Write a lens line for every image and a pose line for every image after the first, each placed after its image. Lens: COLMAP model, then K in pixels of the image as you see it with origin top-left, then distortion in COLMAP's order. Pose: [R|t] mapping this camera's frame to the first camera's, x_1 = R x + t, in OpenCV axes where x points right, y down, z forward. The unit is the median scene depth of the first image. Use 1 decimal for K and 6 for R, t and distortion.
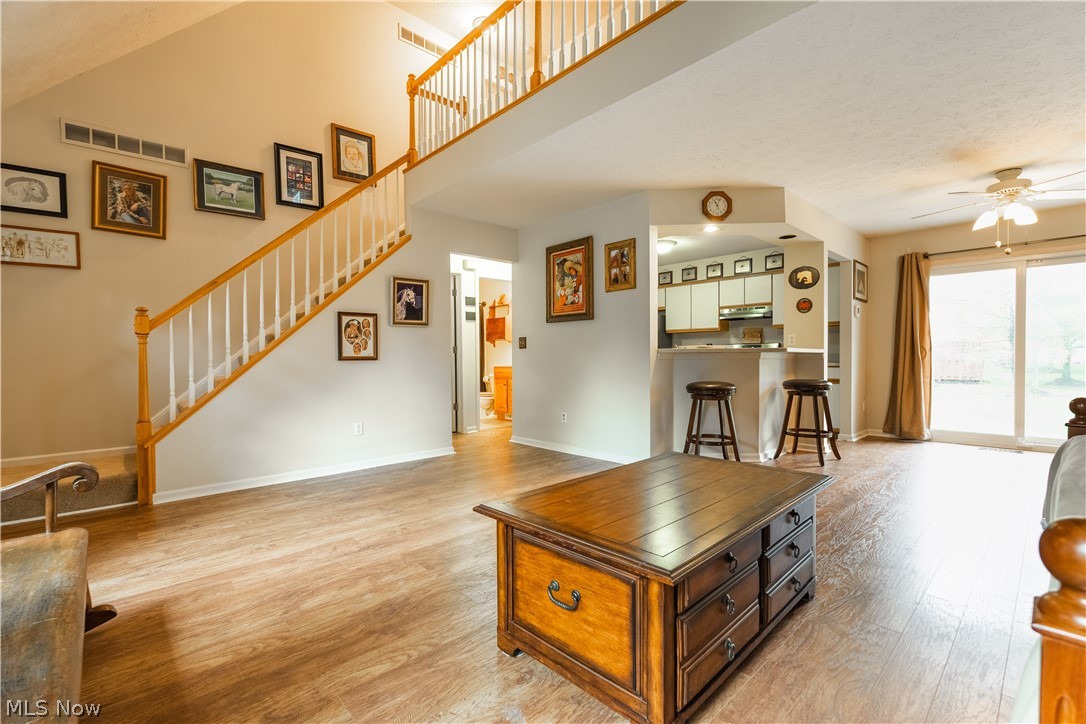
lens RADIAL K [[477.6, 0, 543.1], [0, 477.6, 367.8], [0, 0, 1]] dist [-0.006264, -0.000180]
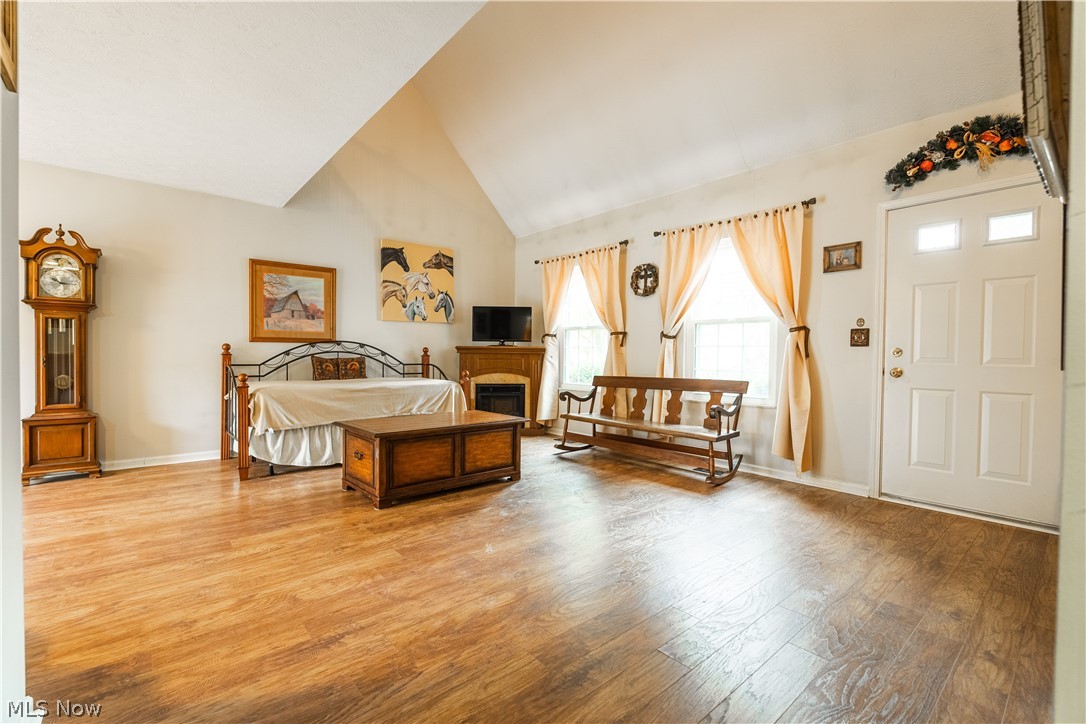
lens RADIAL K [[480.9, 0, 547.5], [0, 480.9, 363.3], [0, 0, 1]] dist [-0.005886, 0.000330]
pose [[-0.999451, -0.005802, 0.032635, -0.126672], [-0.004570, 0.999279, 0.037700, -0.031173], [-0.032830, 0.037530, -0.998756, 1.411291]]
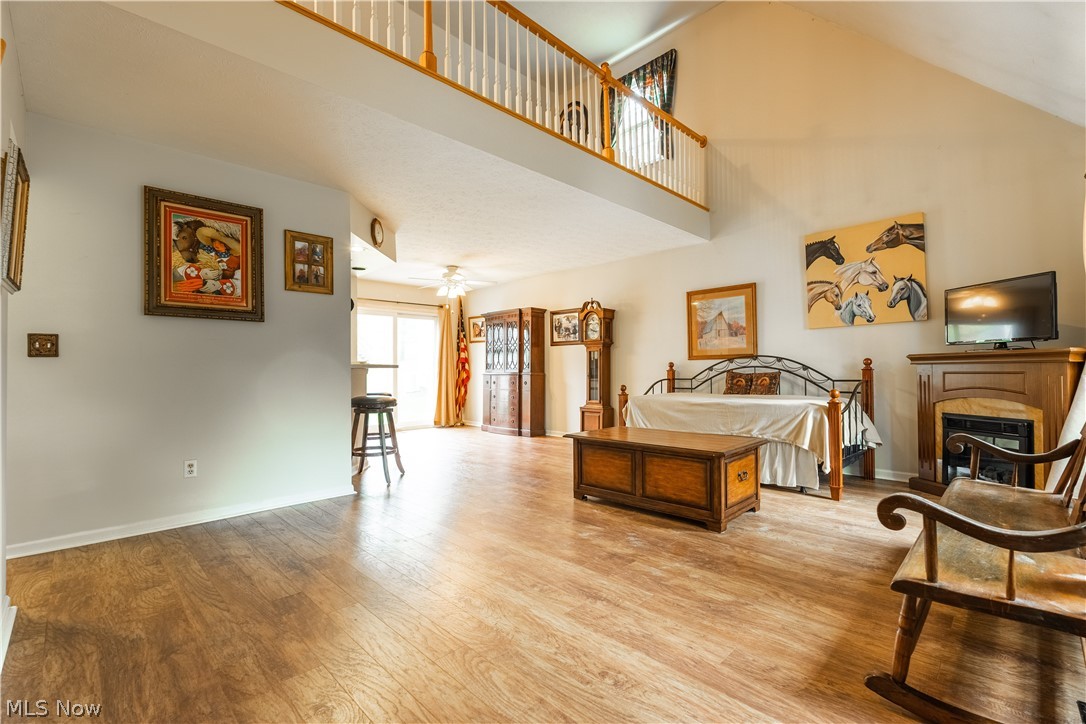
lens RADIAL K [[477.6, 0, 543.1], [0, 477.6, 367.8], [0, 0, 1]] dist [-0.006264, -0.000180]
pose [[-0.030297, 0.010012, 0.999491, -0.784293], [0.030065, 0.999507, -0.009100, -0.012752], [-0.999089, 0.029774, -0.030583, 0.718214]]
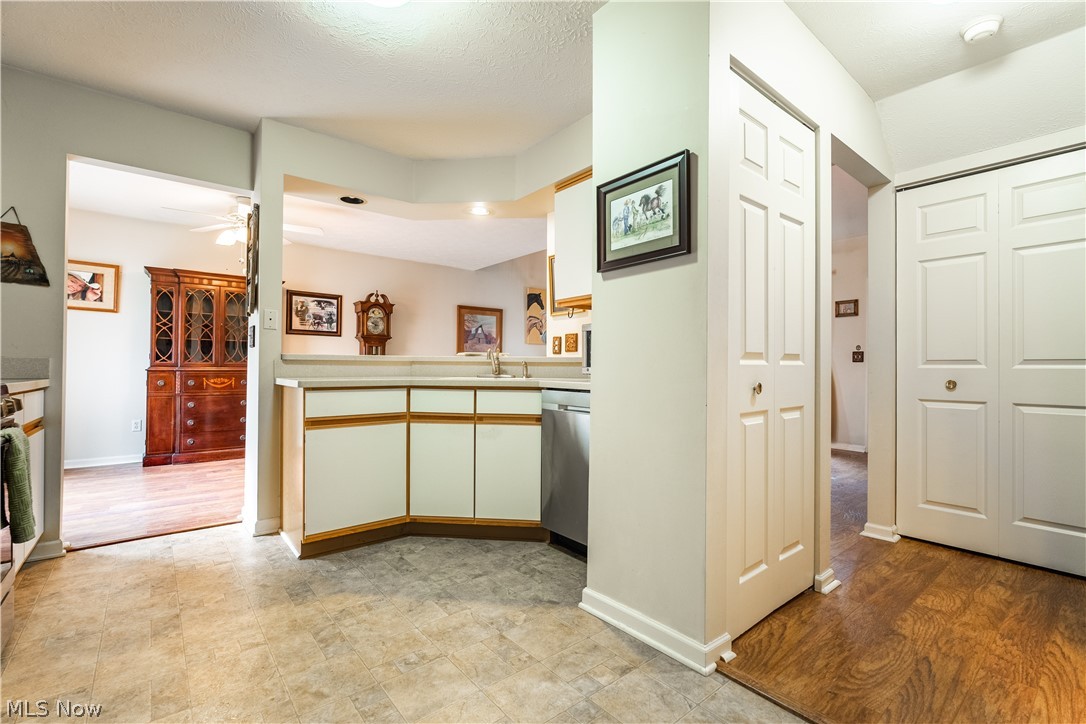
lens RADIAL K [[480.9, 0, 547.5], [0, 480.9, 363.3], [0, 0, 1]] dist [-0.005886, 0.000330]
pose [[-0.998505, -0.003249, 0.054569, 0.213272], [-0.002509, 0.999904, 0.013624, -0.046408], [-0.054608, 0.013467, -0.998417, 2.058017]]
